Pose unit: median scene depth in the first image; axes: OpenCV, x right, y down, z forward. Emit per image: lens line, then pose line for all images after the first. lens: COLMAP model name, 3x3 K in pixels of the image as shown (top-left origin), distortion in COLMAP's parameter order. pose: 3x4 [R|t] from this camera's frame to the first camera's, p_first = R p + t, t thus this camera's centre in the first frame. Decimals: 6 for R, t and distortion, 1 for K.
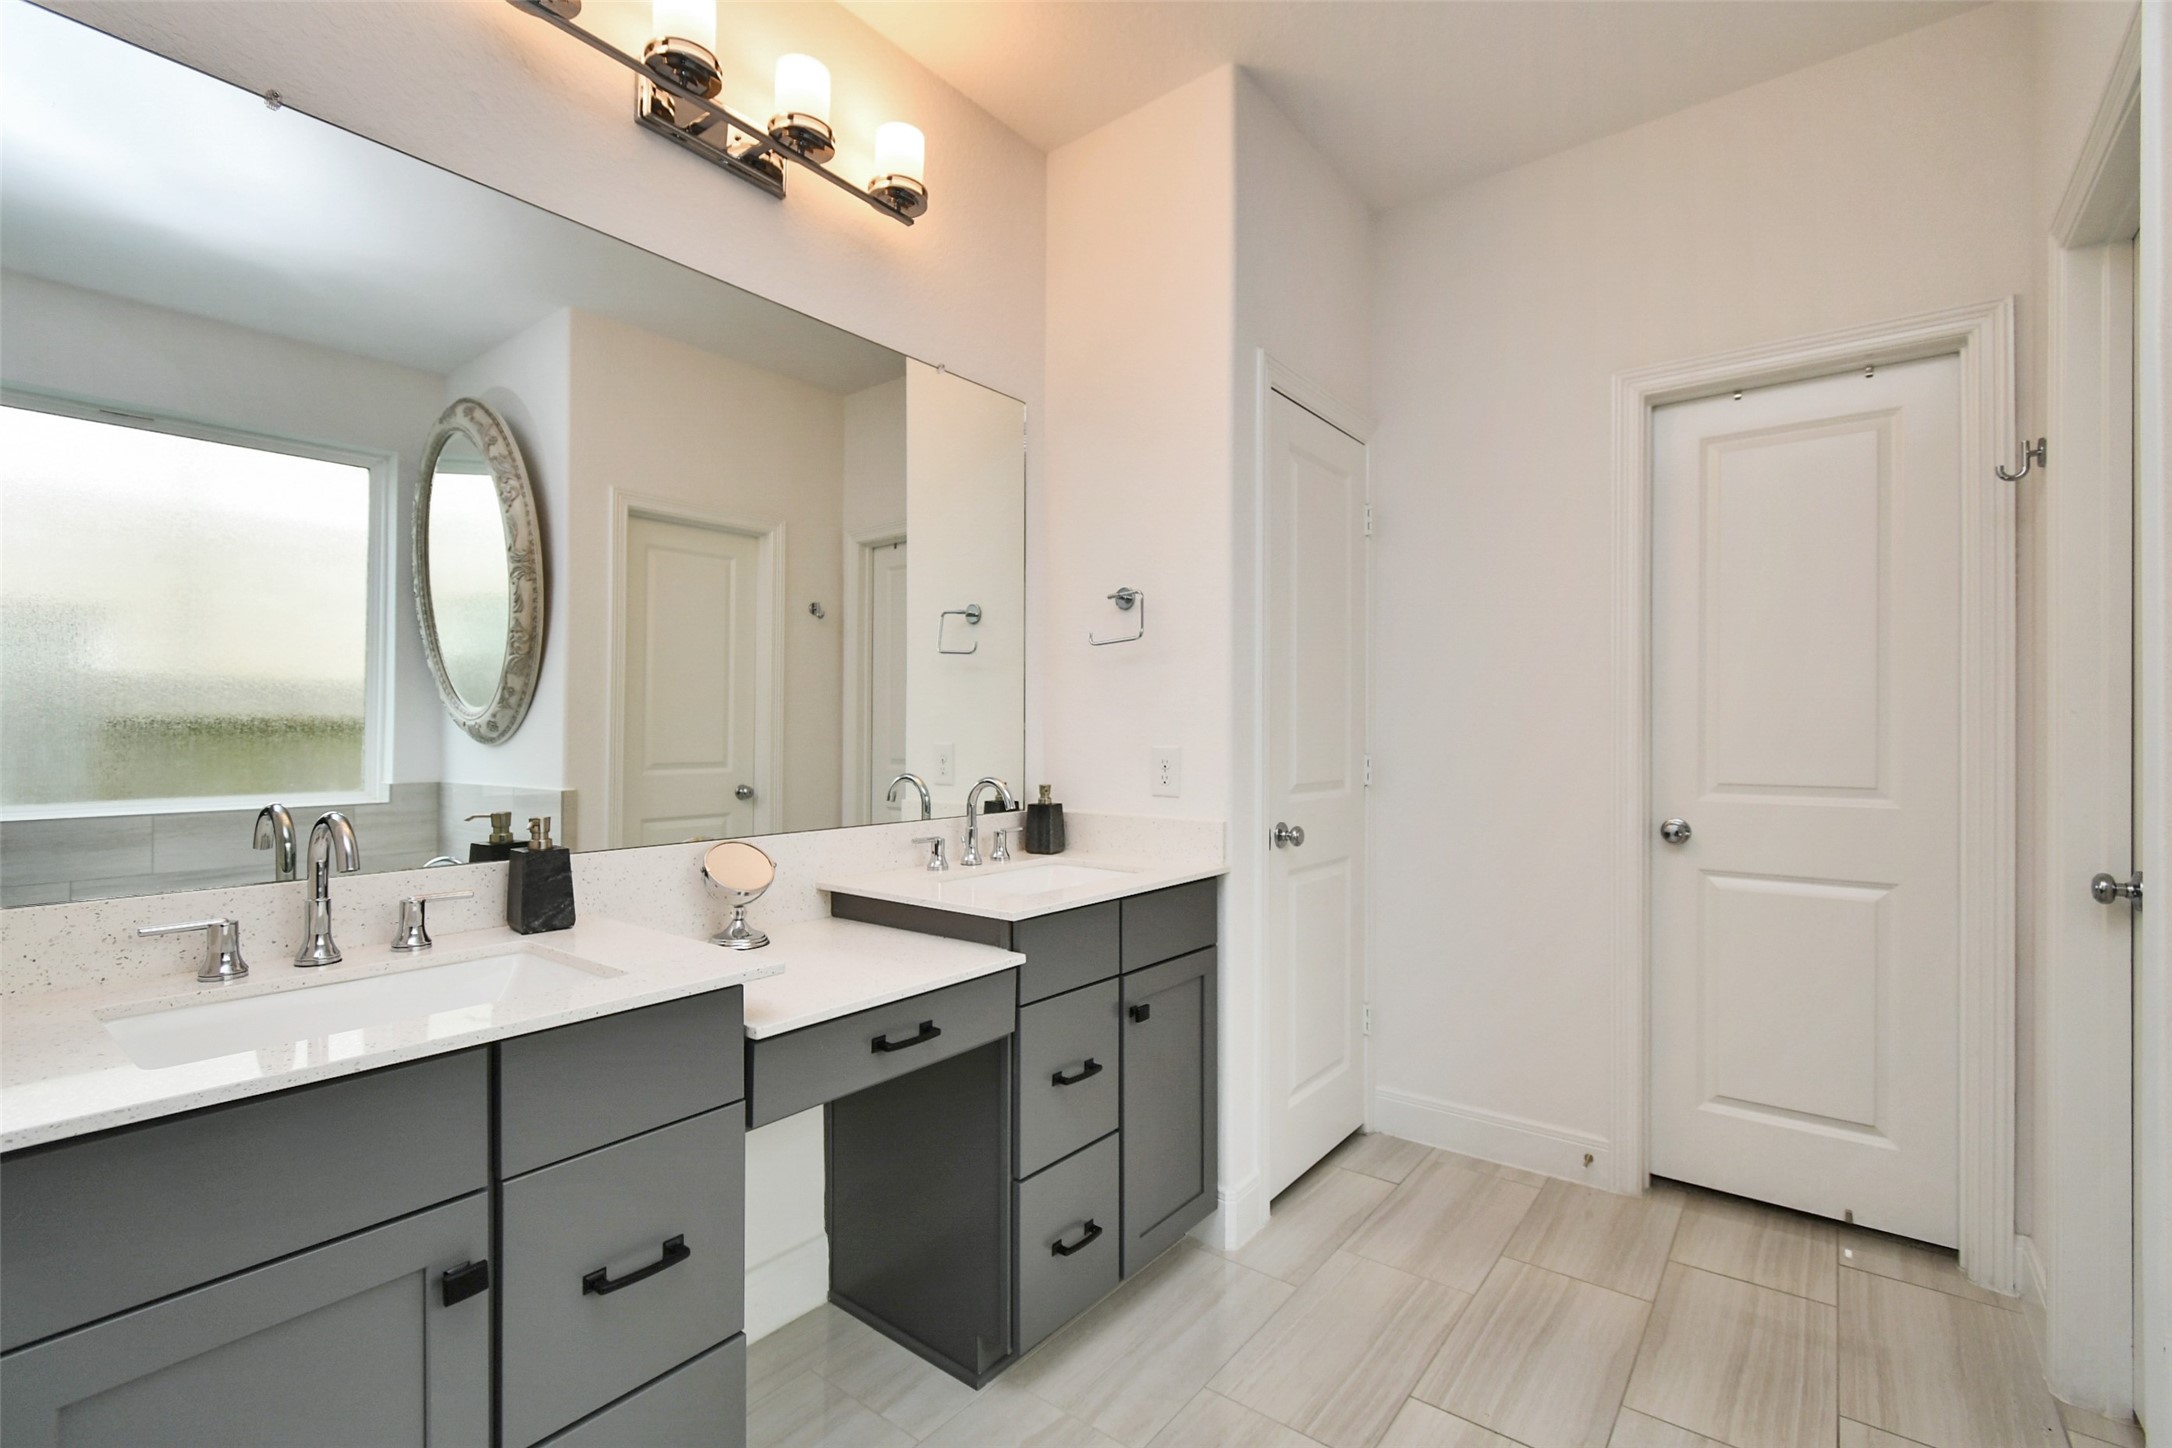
lens RADIAL K [[966.2, 0, 1076.2], [0, 966.2, 734.1], [0, 0, 1]] dist [0.004763, -0.001562]
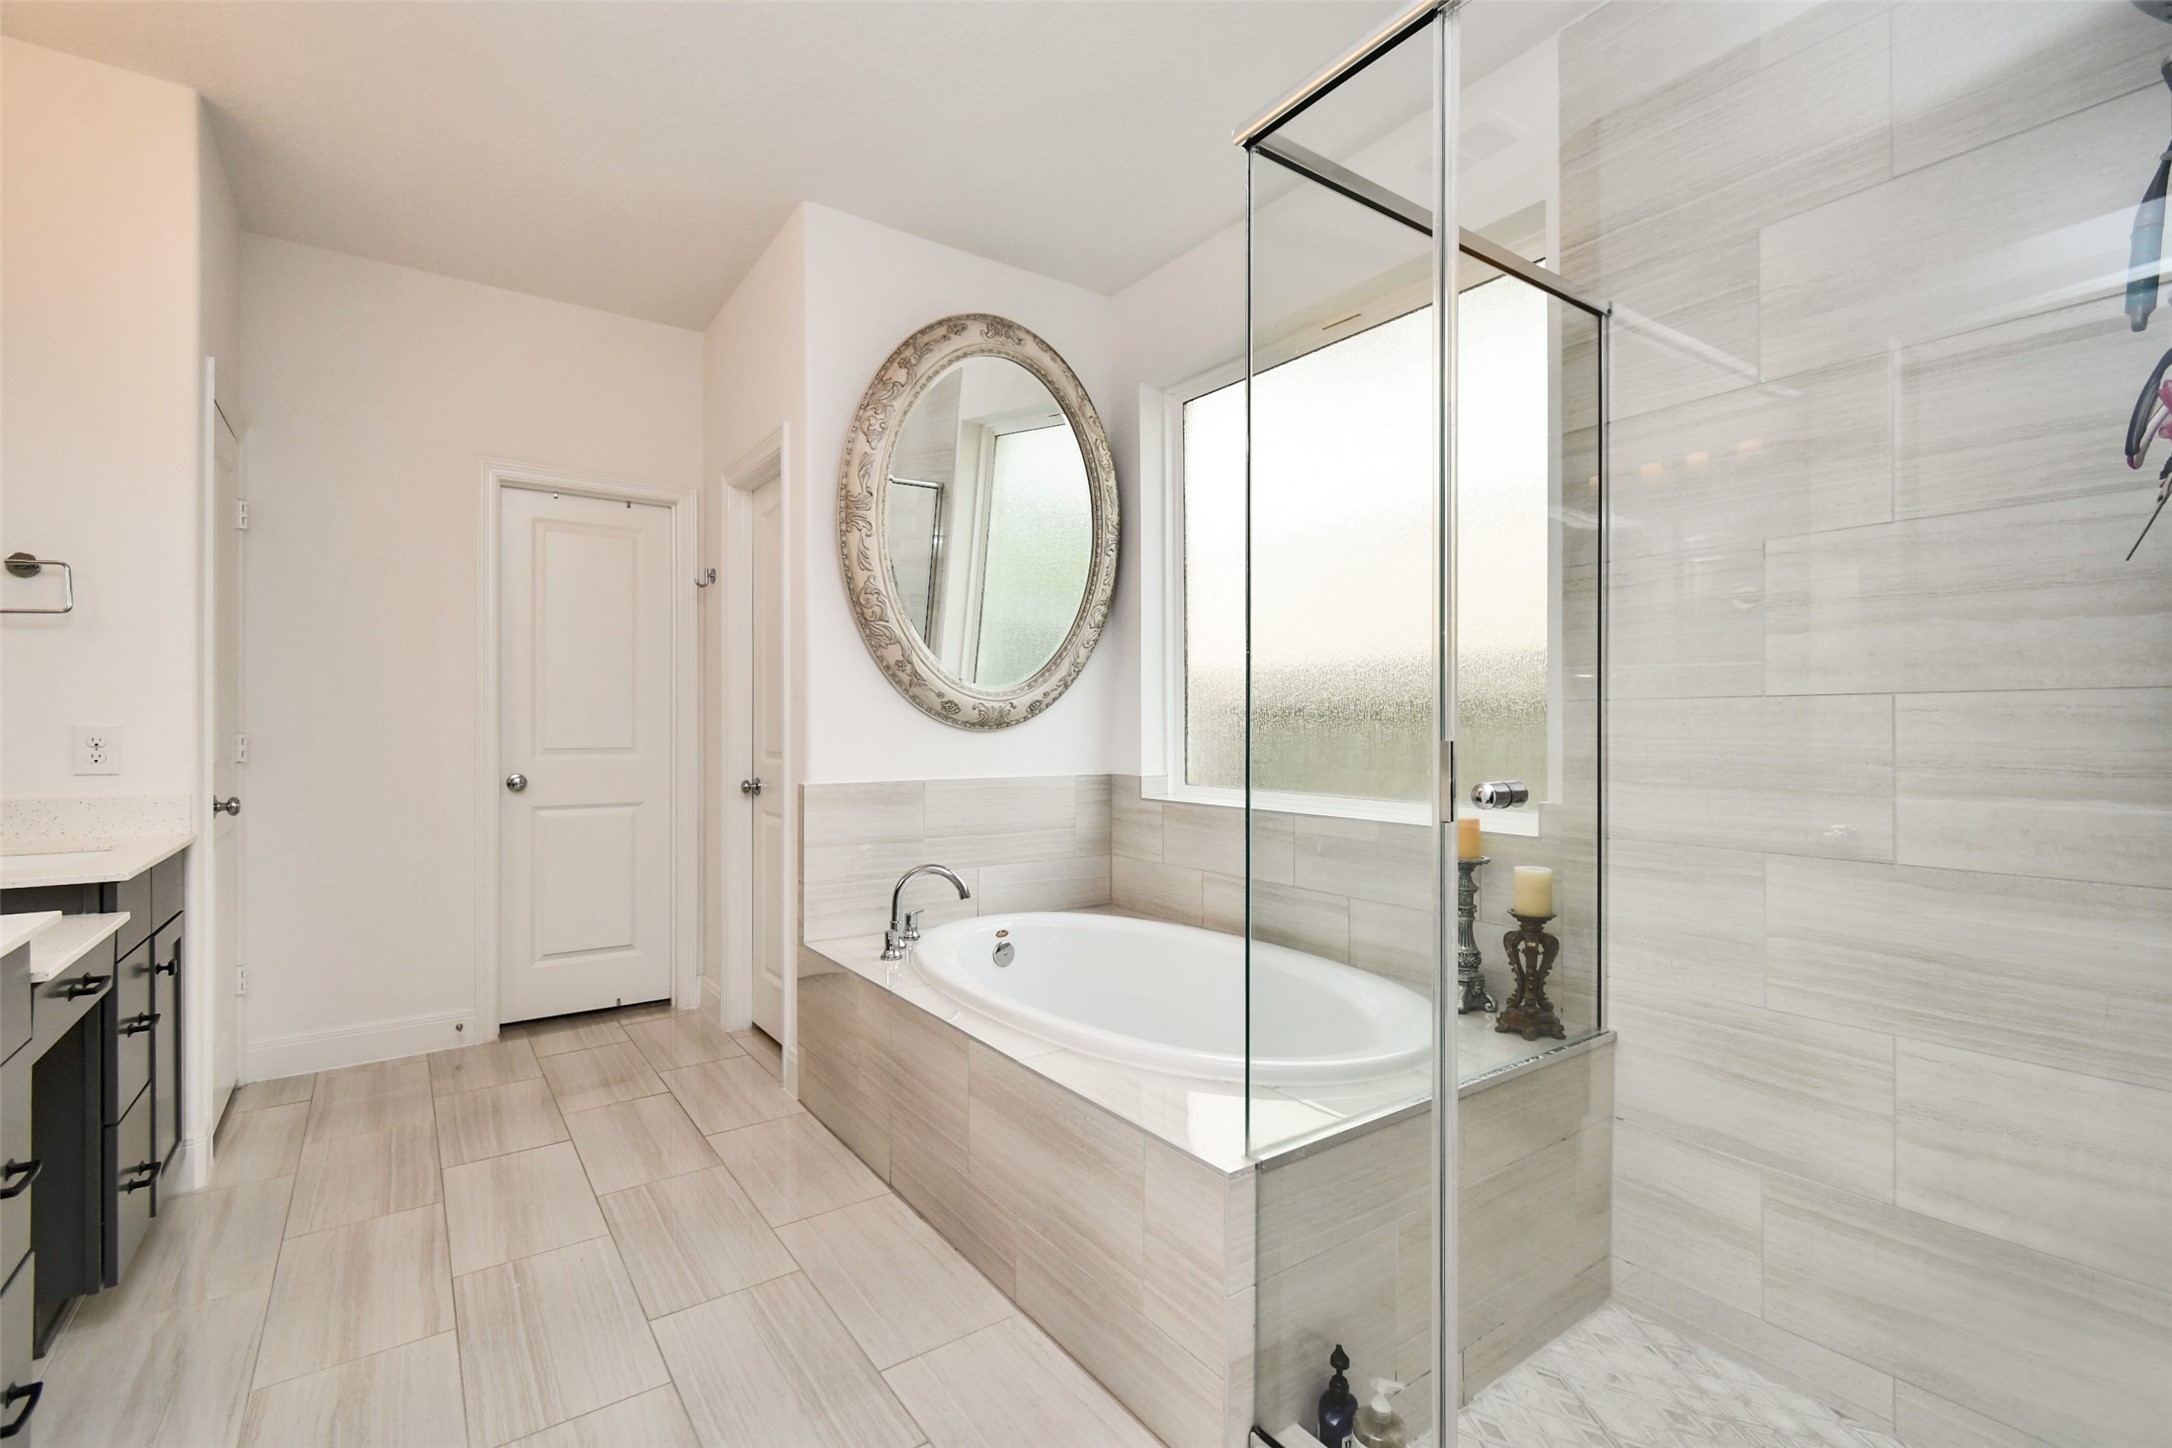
lens RADIAL K [[966.2, 0, 1079.1], [0, 966.2, 723.0], [0, 0, 1]] dist [0.004763, -0.001562]
pose [[0.290722, 0.000051, 0.956808, -0.532606], [-0.002484, 0.999997, 0.000702, 0.007687], [-0.956804, -0.002580, 0.290721, -0.233076]]
